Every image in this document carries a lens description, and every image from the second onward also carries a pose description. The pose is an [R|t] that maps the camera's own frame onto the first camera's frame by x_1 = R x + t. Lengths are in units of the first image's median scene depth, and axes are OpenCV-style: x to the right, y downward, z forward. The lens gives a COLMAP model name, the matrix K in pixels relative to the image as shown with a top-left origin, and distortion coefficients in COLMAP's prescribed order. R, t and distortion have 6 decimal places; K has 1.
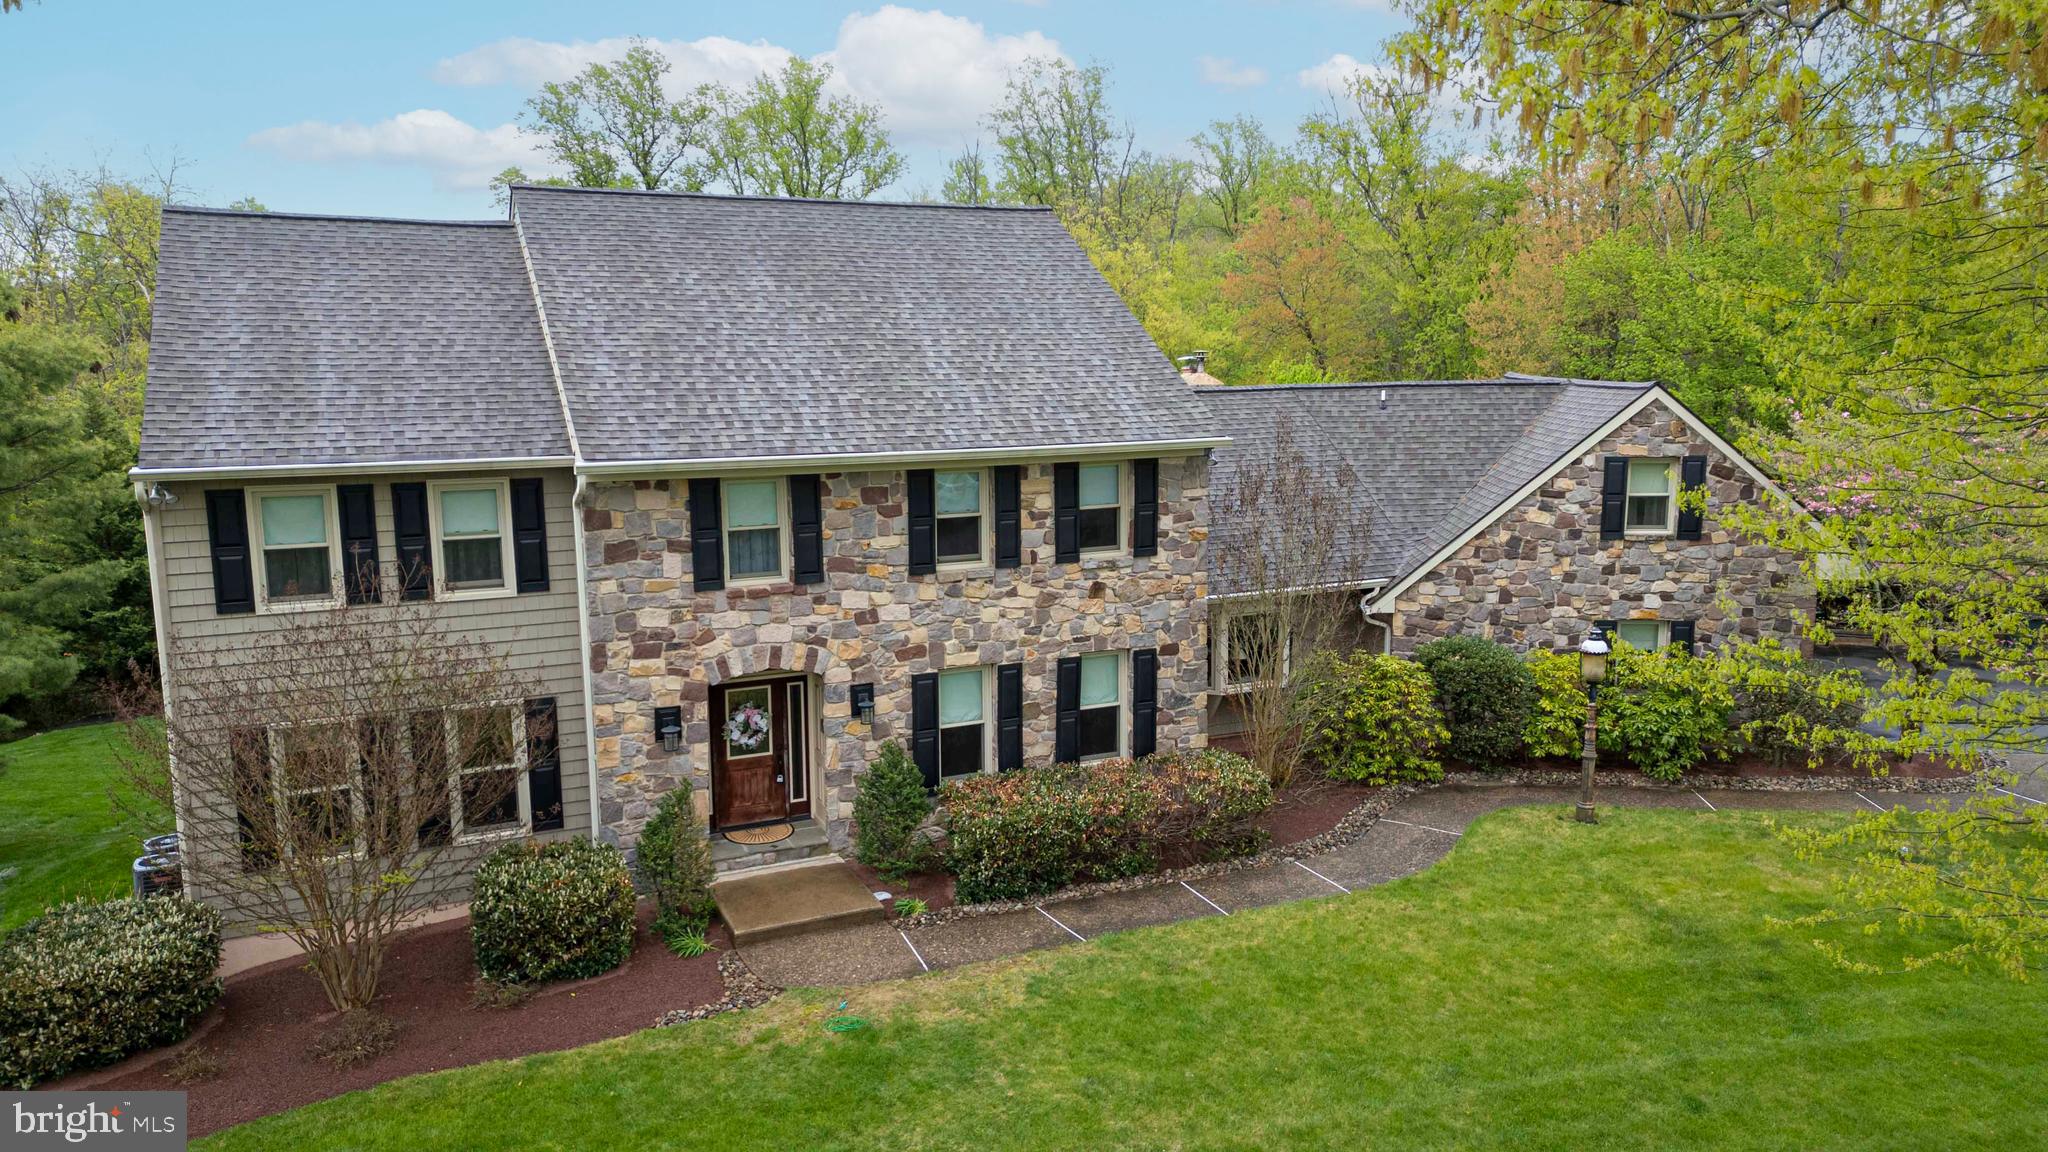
lens RADIAL K [[1427.7, 0, 1020.8], [0, 1427.7, 556.9], [0, 0, 1]] dist [0.076376, -0.068924]
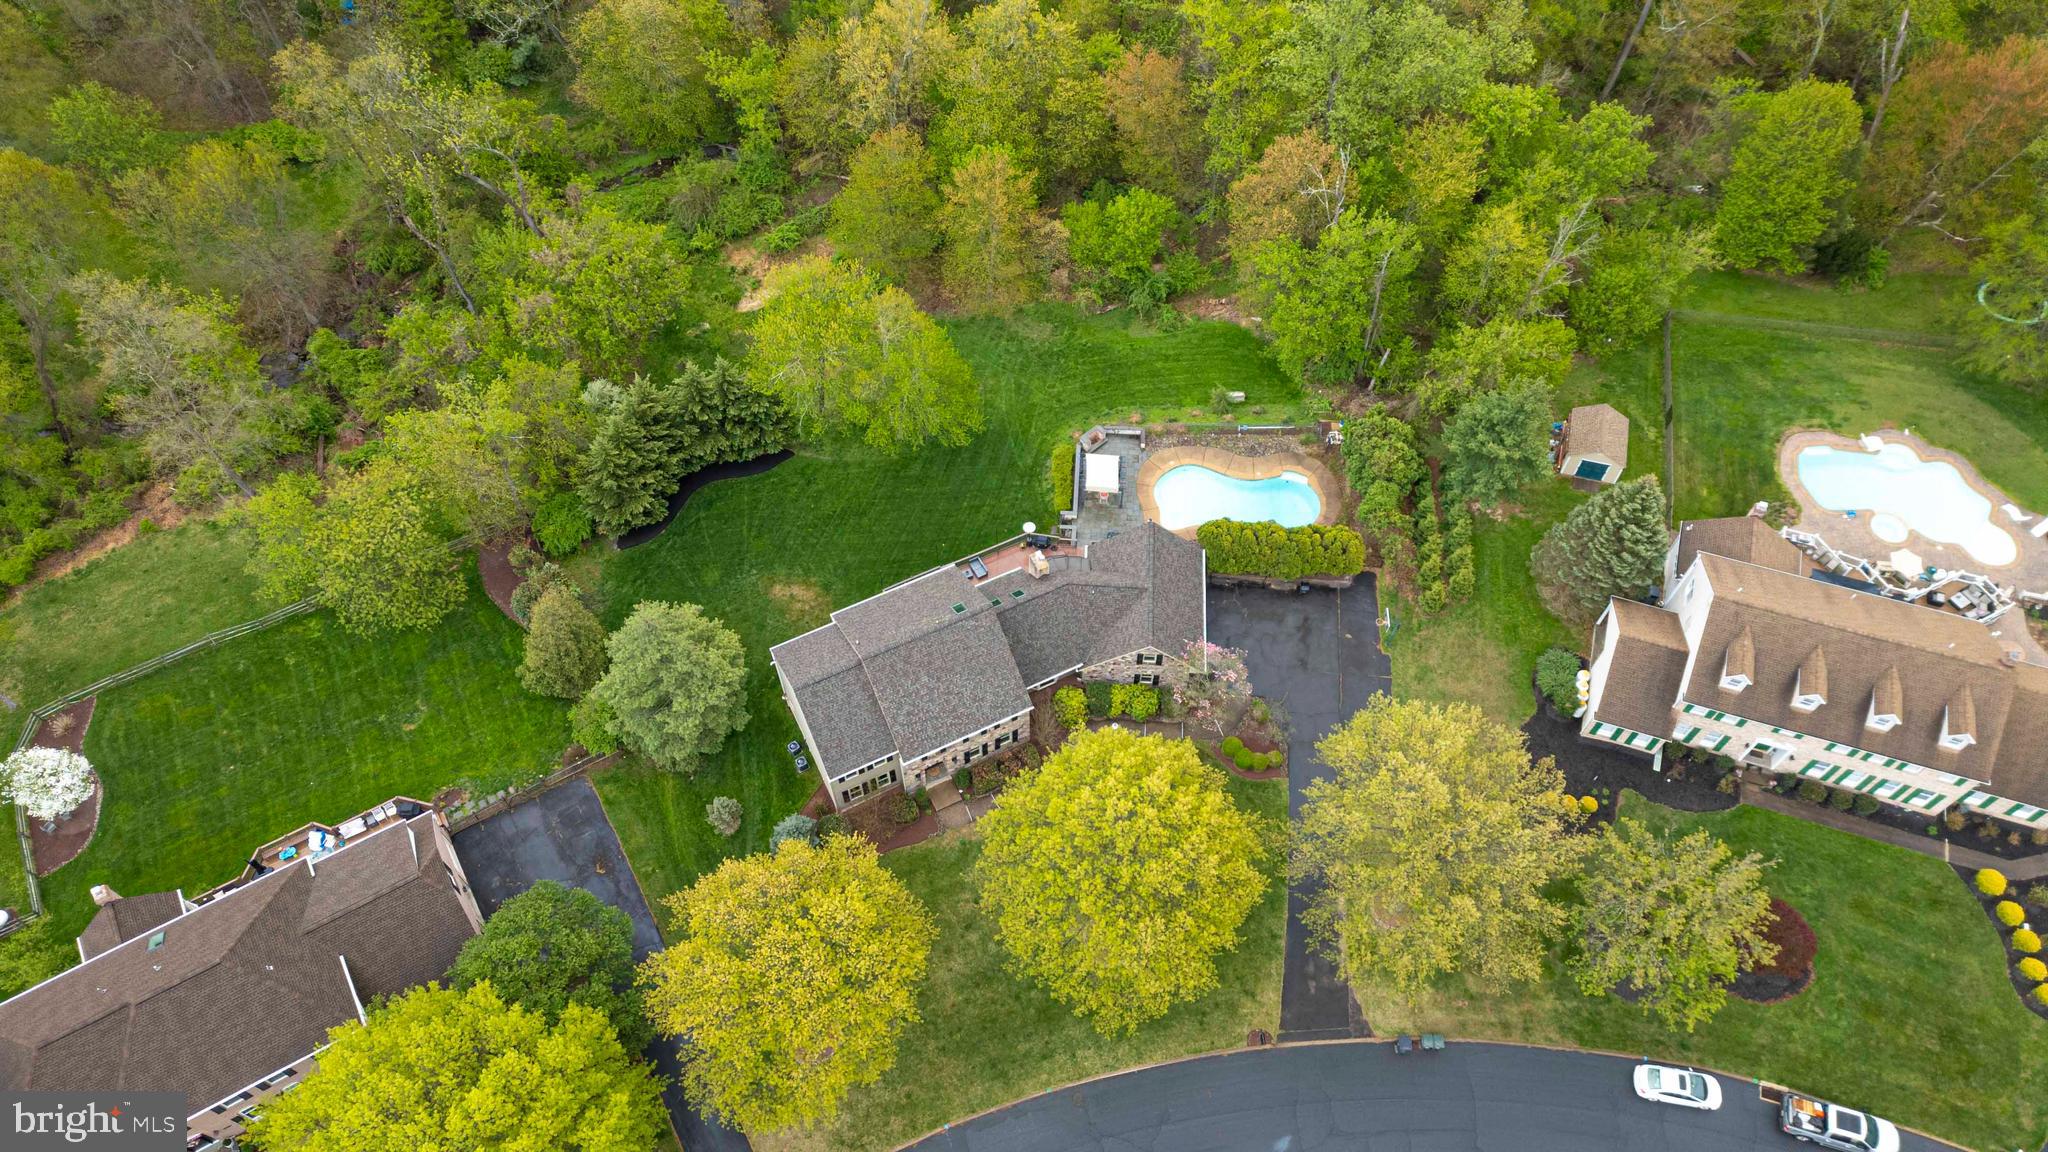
lens RADIAL K [[1427.7, 0, 1019.2], [0, 1427.7, 577.1], [0, 0, 1]] dist [0.076376, -0.068924]
pose [[0.999670, -0.016476, 0.019730, 0.021242], [-0.004427, 0.645736, 0.763548, -3.803424], [-0.025320, -0.763383, 0.645450, -1.573036]]
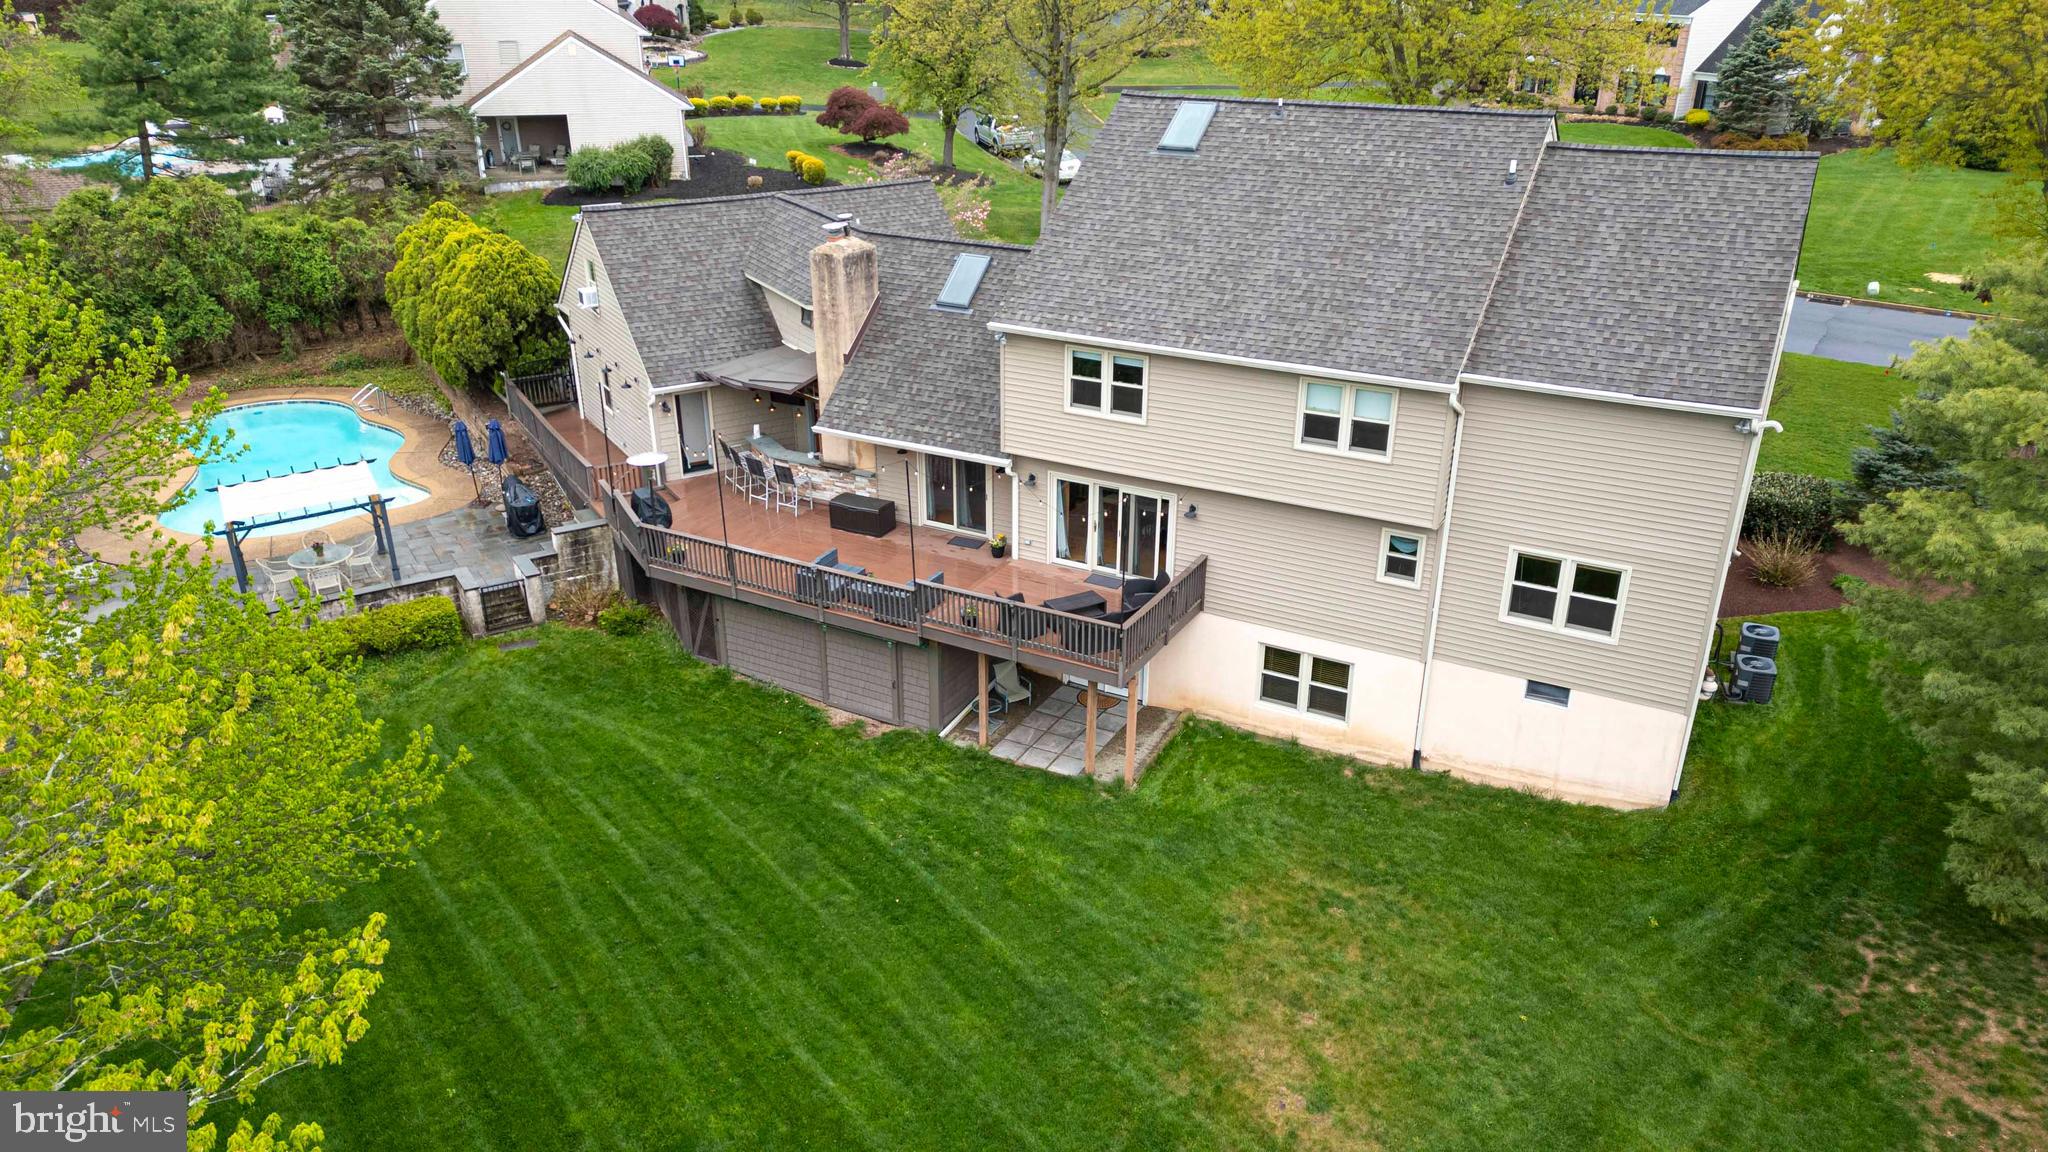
lens RADIAL K [[1427.7, 0, 1018.2], [0, 1427.7, 583.1], [0, 0, 1]] dist [0.076376, -0.068924]
pose [[-0.596232, -0.322432, 0.735217, -1.220038], [0.119844, 0.869794, 0.478640, -0.589075], [-0.793816, 0.373492, -0.479958, 2.309997]]
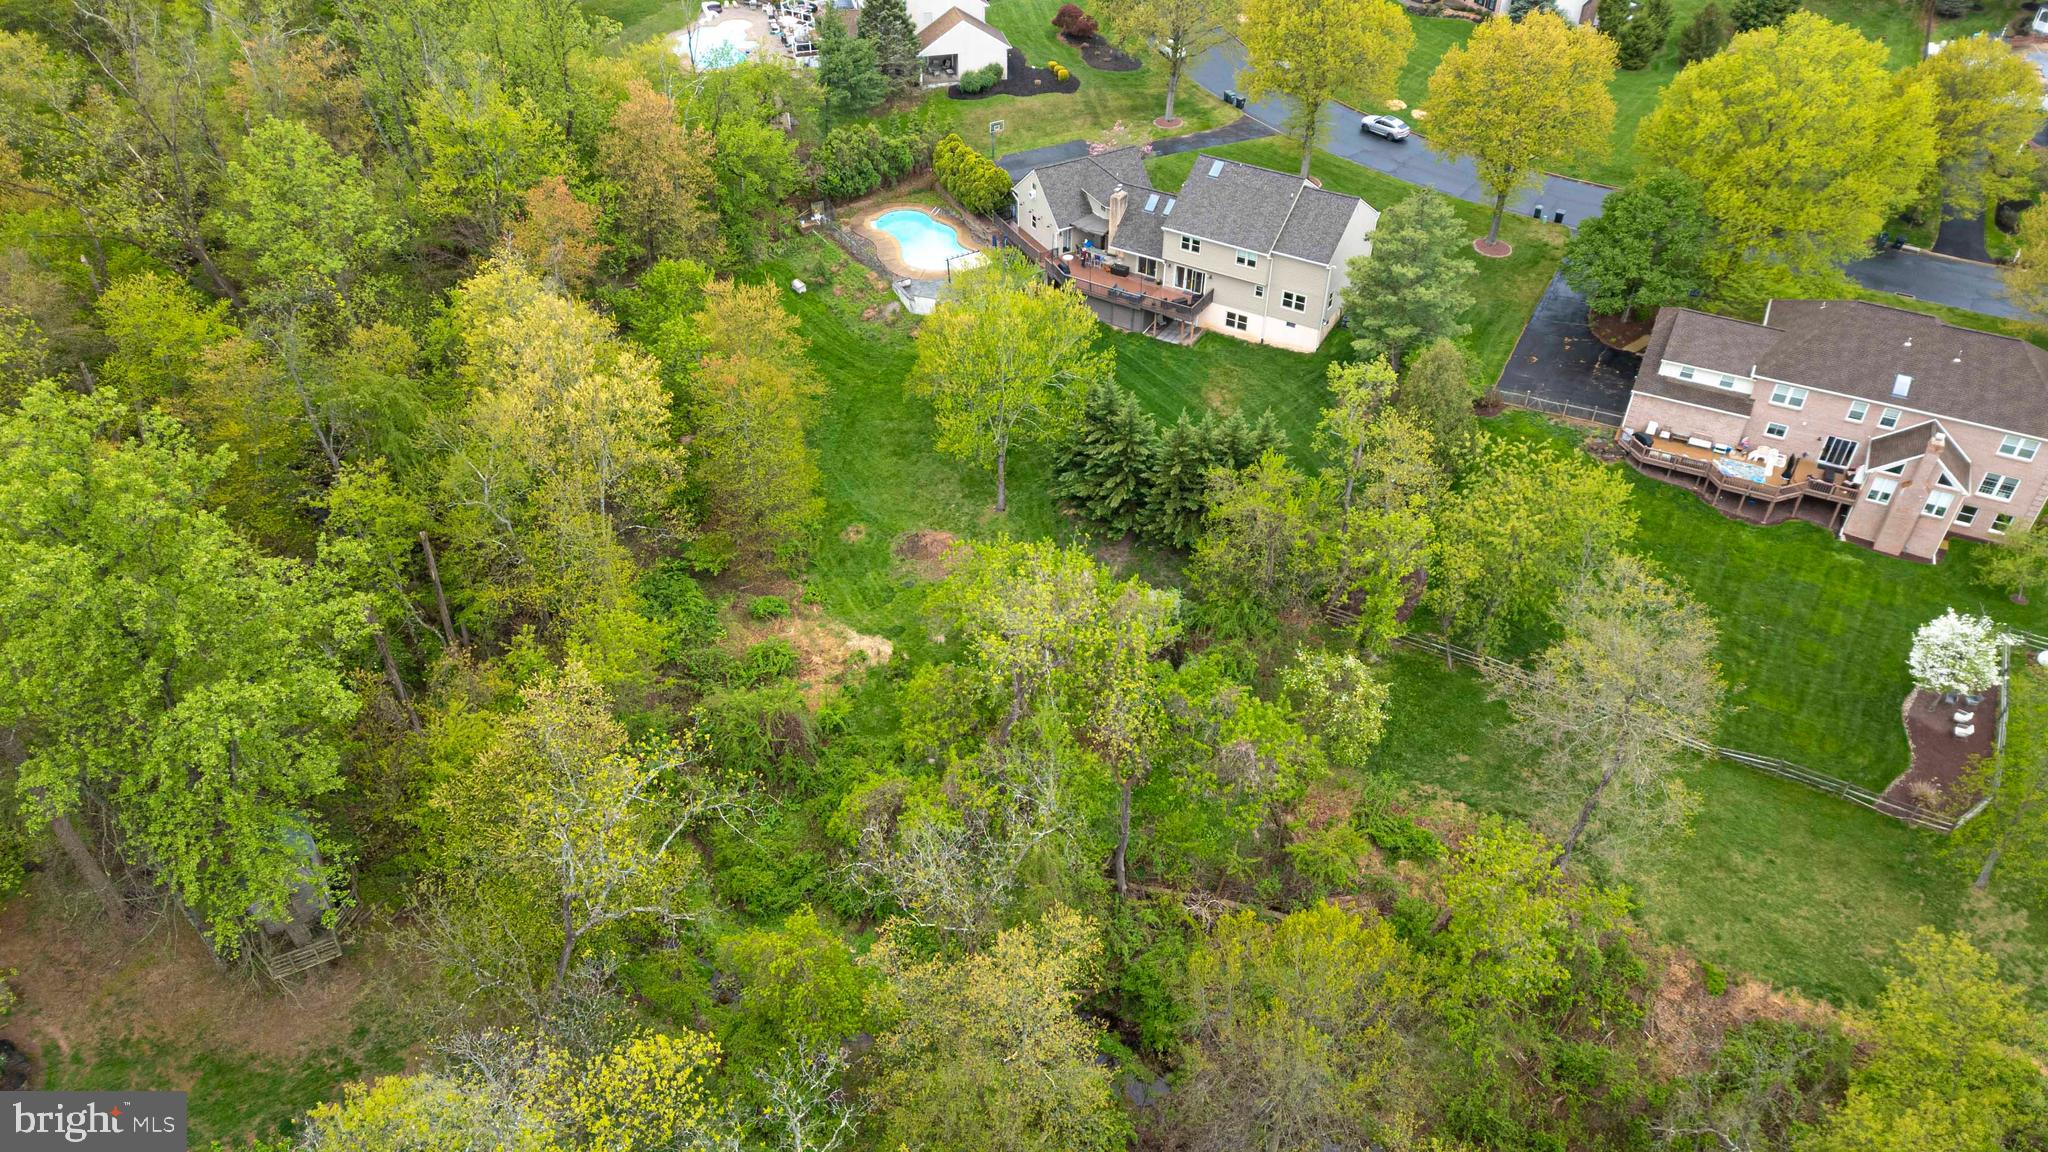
lens RADIAL K [[1427.7, 0, 1005.1], [0, 1427.7, 611.1], [0, 0, 1]] dist [0.076376, -0.068924]
pose [[-0.548173, -0.533504, 0.644112, -4.138756], [0.129656, 0.706615, 0.695618, -3.043280], [-0.826254, 0.464832, -0.318175, 4.530362]]
